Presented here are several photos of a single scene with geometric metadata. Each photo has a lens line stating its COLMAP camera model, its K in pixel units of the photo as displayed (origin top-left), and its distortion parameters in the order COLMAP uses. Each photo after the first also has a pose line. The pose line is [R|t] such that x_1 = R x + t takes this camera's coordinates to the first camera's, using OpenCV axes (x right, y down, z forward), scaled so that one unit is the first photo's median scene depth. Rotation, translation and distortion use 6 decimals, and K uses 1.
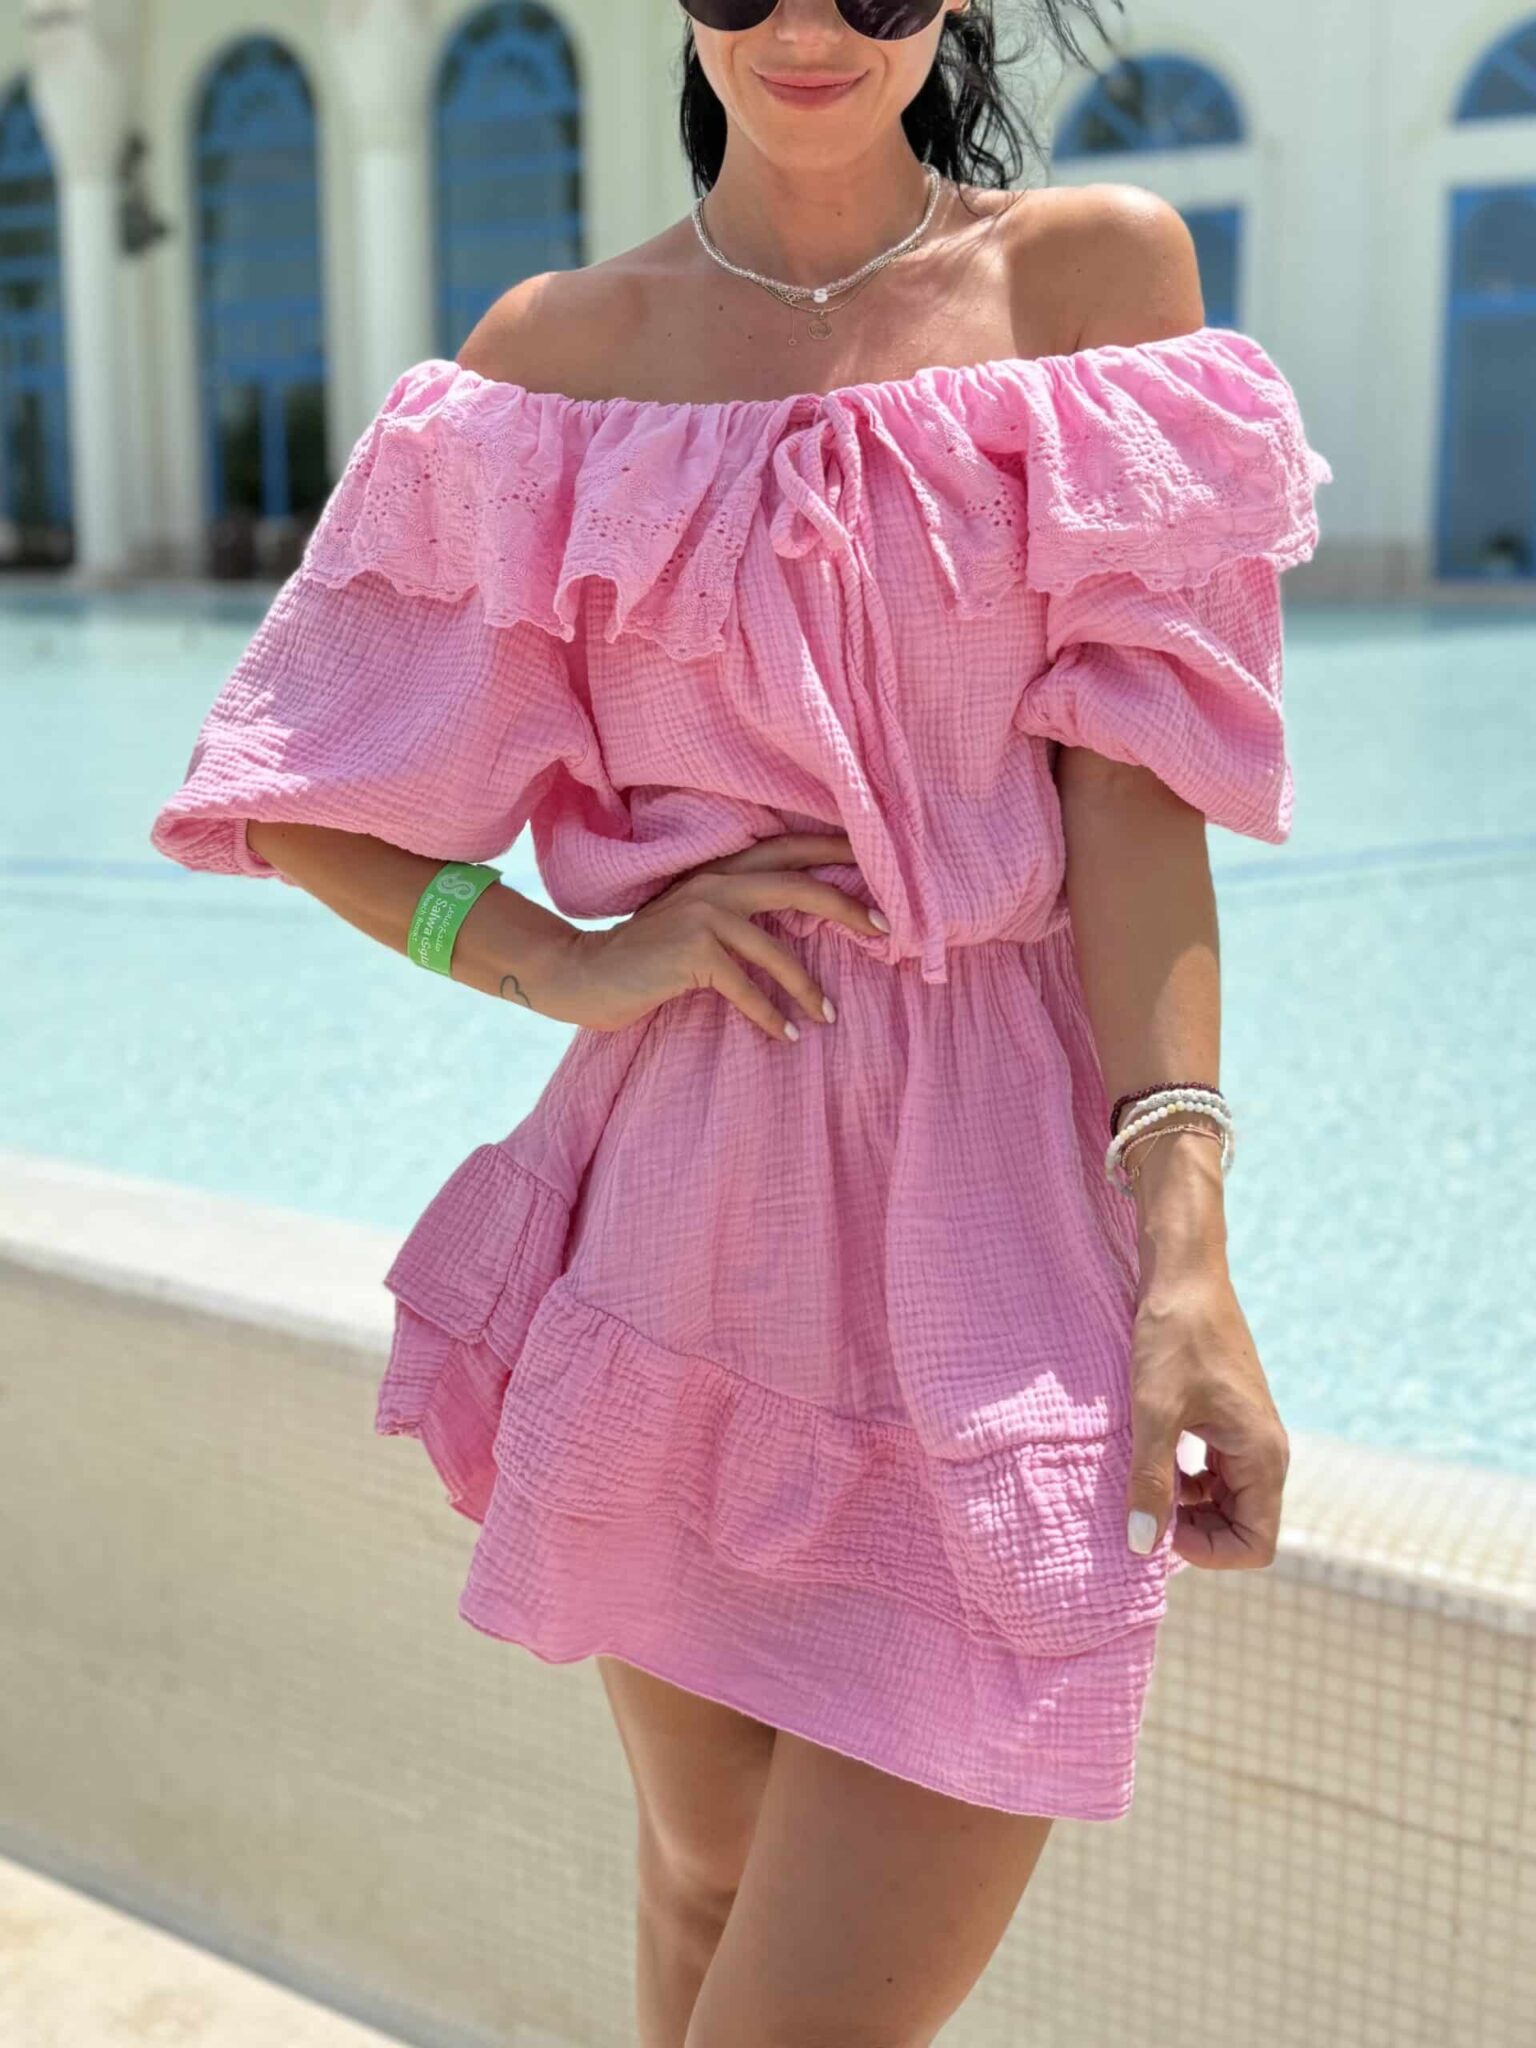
lens RADIAL K [[1474.6, 0, 755.5], [0, 1474.6, 1077.2], [0, 0, 1]] dist [-0.003918, -0.003366]
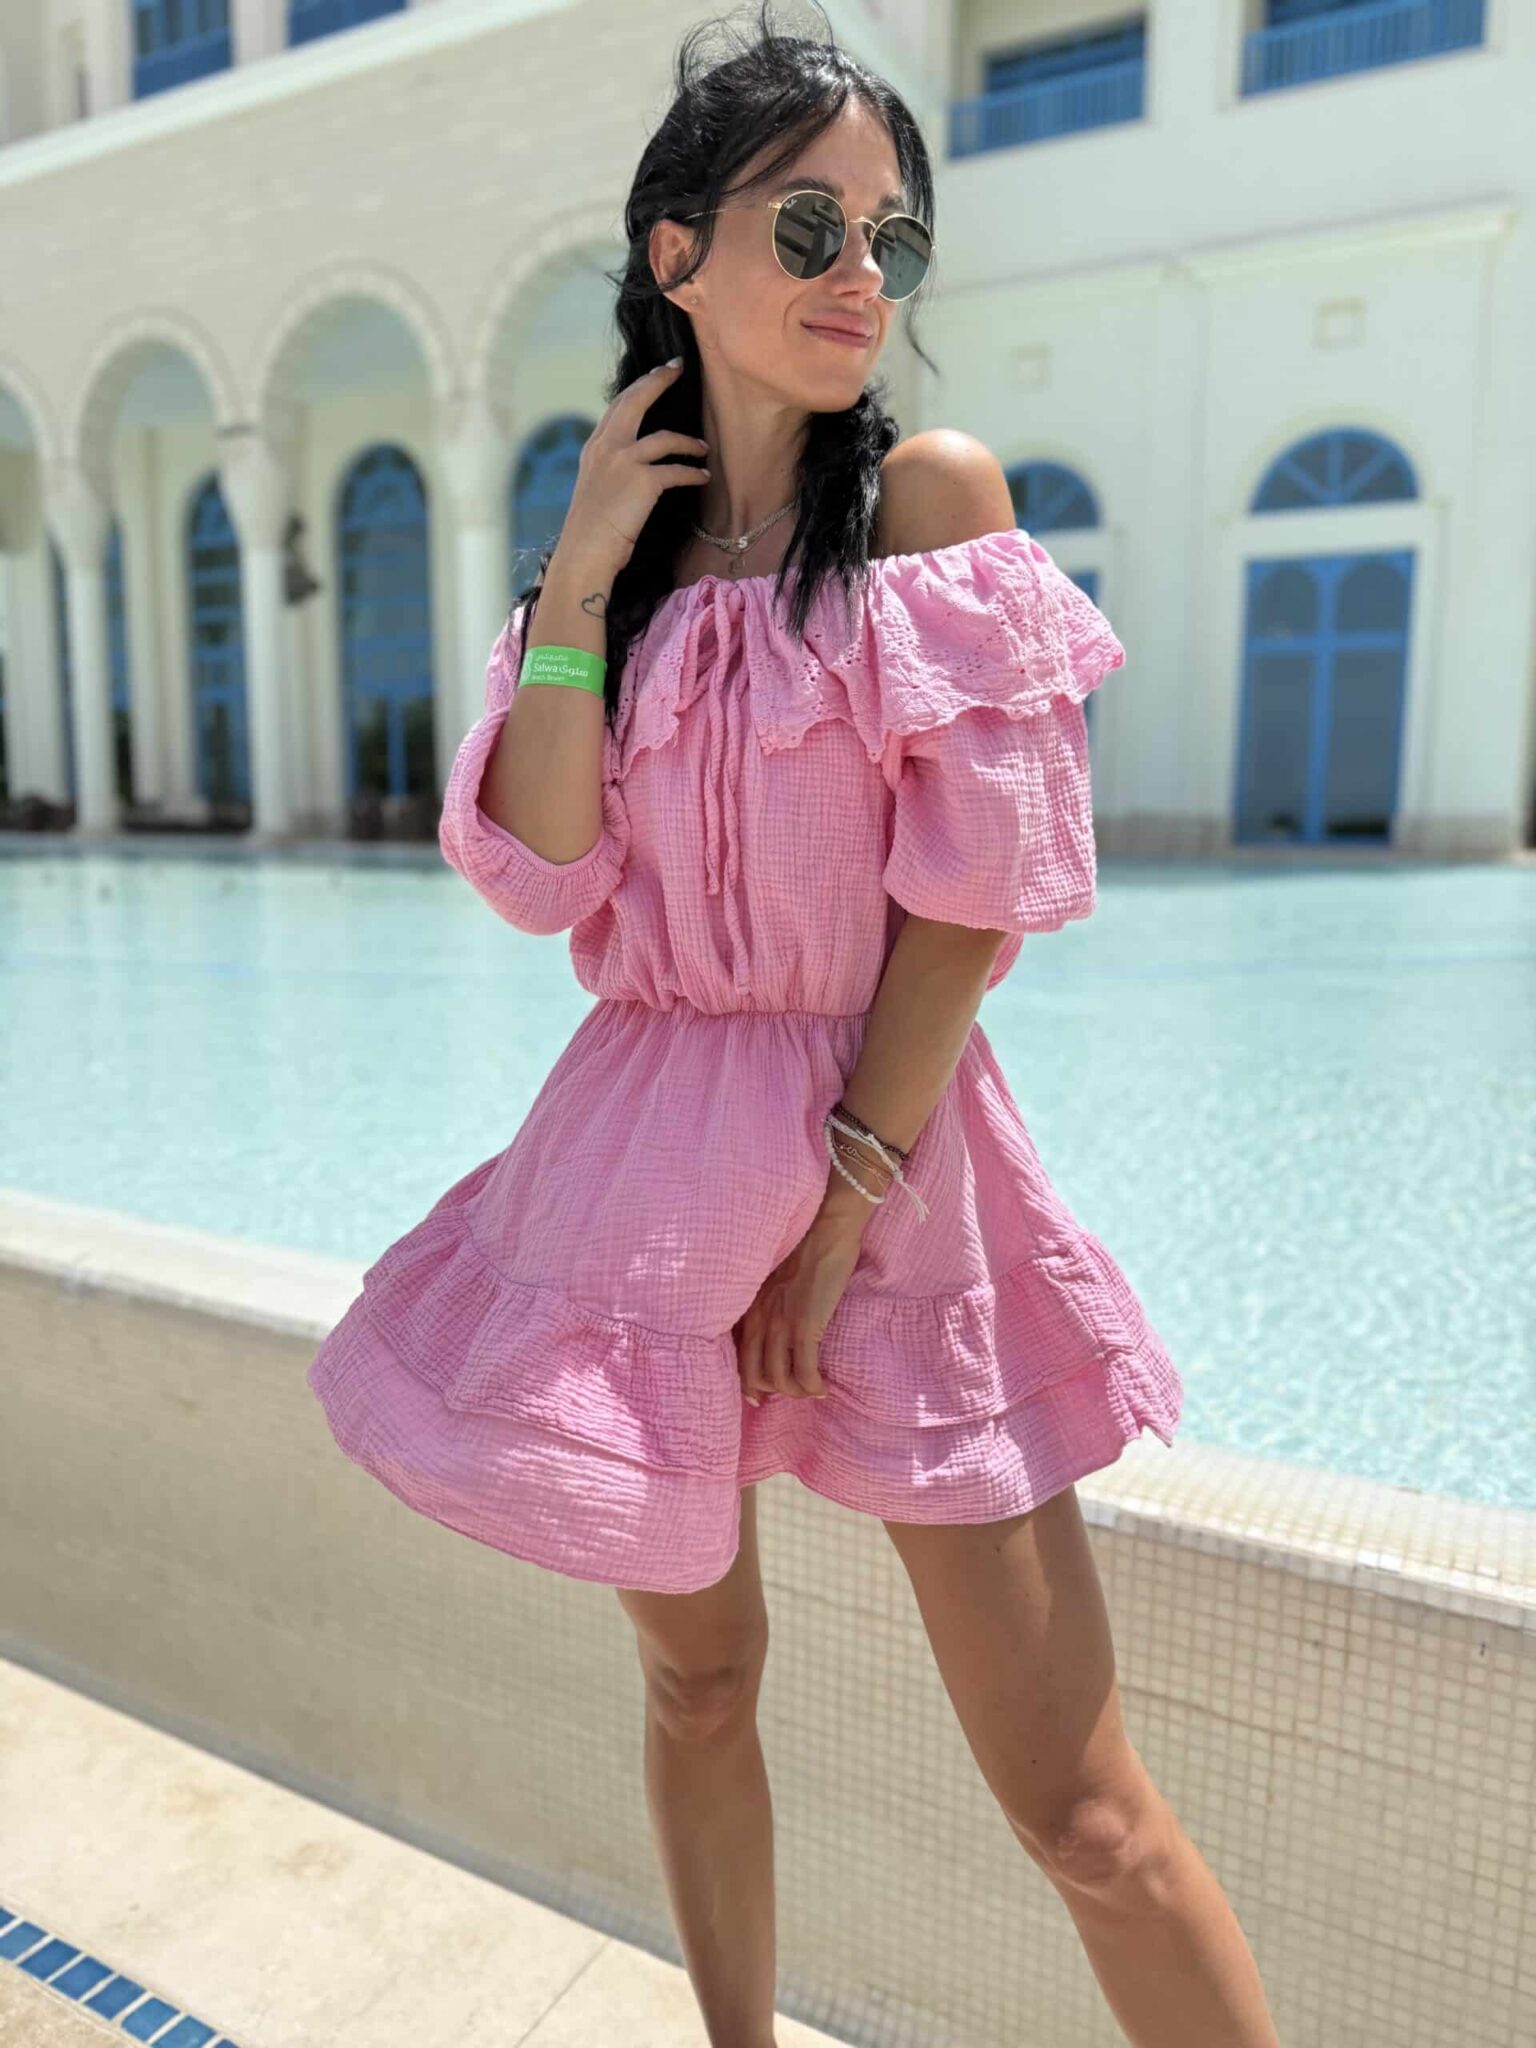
lens RADIAL K [[1474.6, 0, 775.8], [0, 1474.6, 1037.6], [0, 0, 1]] dist [-0.003918, -0.003366]
pose [[0.999938, -0.000201, 0.011122, 0.009866], [-0.000173, 0.999436, 0.033588, -0.159247], [-0.011123, -0.033588, 0.999374, -0.316096]]
